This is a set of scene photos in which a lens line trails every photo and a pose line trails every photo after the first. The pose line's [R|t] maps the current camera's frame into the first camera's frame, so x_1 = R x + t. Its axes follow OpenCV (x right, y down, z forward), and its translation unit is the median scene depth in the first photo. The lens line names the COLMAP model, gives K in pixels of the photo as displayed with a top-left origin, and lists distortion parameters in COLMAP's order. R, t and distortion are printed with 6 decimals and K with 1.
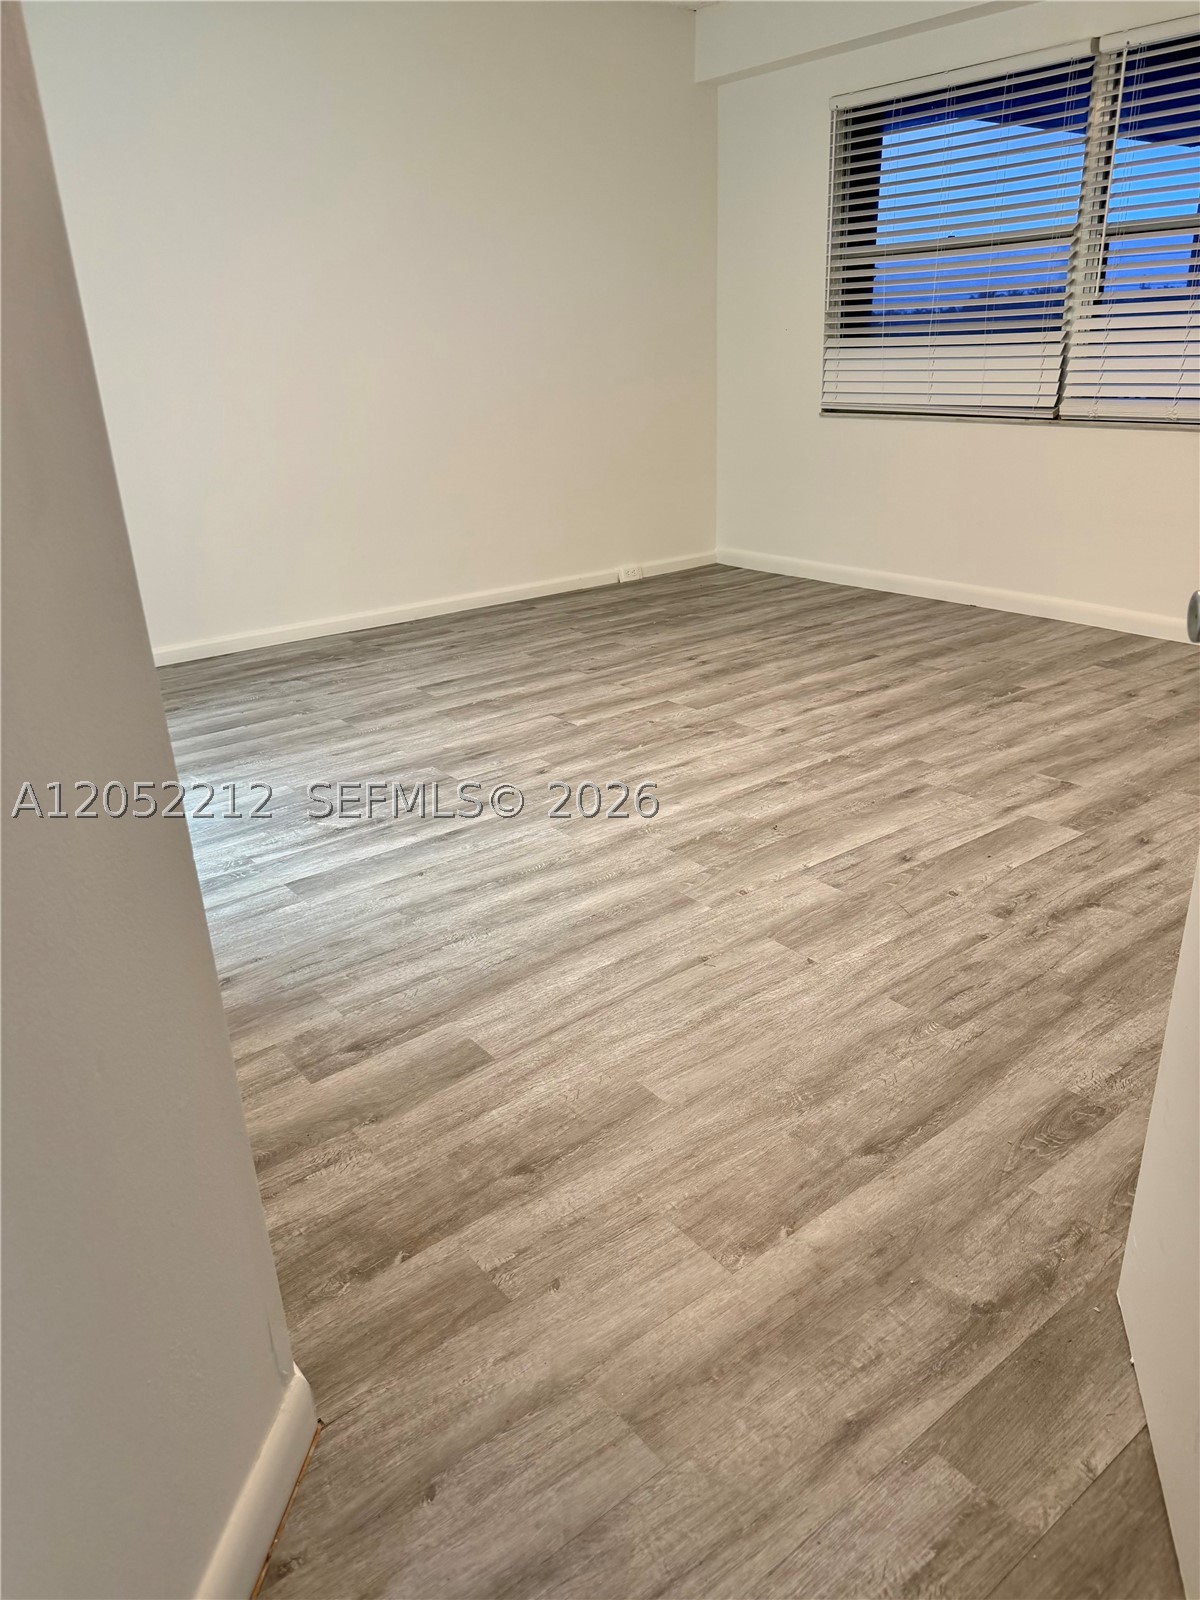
lens RADIAL K [[1140.2, 0, 600.0], [0, 1140.2, 800.0], [0, 0, 1]] dist [0.041246, -0.048001]
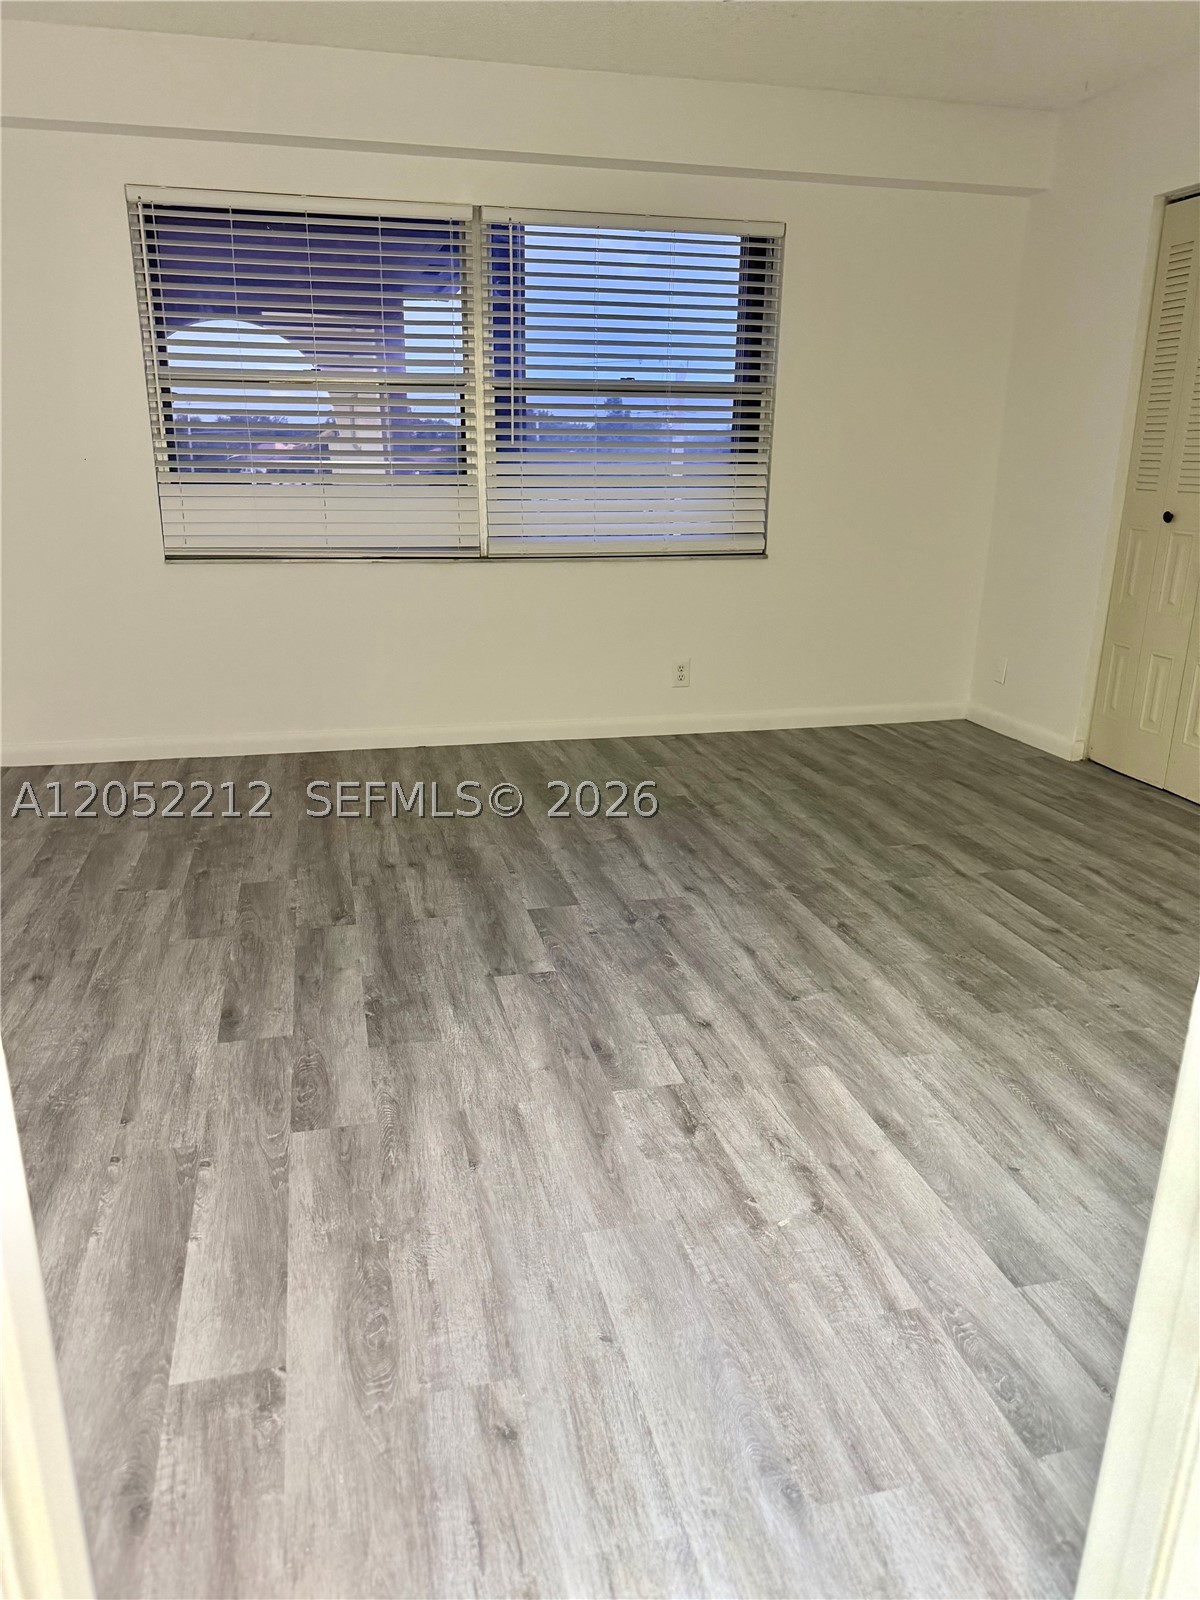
lens RADIAL K [[1093.6, 0, 601.8], [0, 1093.6, 794.2], [0, 0, 1]] dist [0.108396, -0.110842]
pose [[0.394886, -0.225891, 0.890527, -0.628577], [0.314874, 0.943872, 0.099798, -0.238591], [-0.863087, 0.240995, 0.443849, 0.620649]]
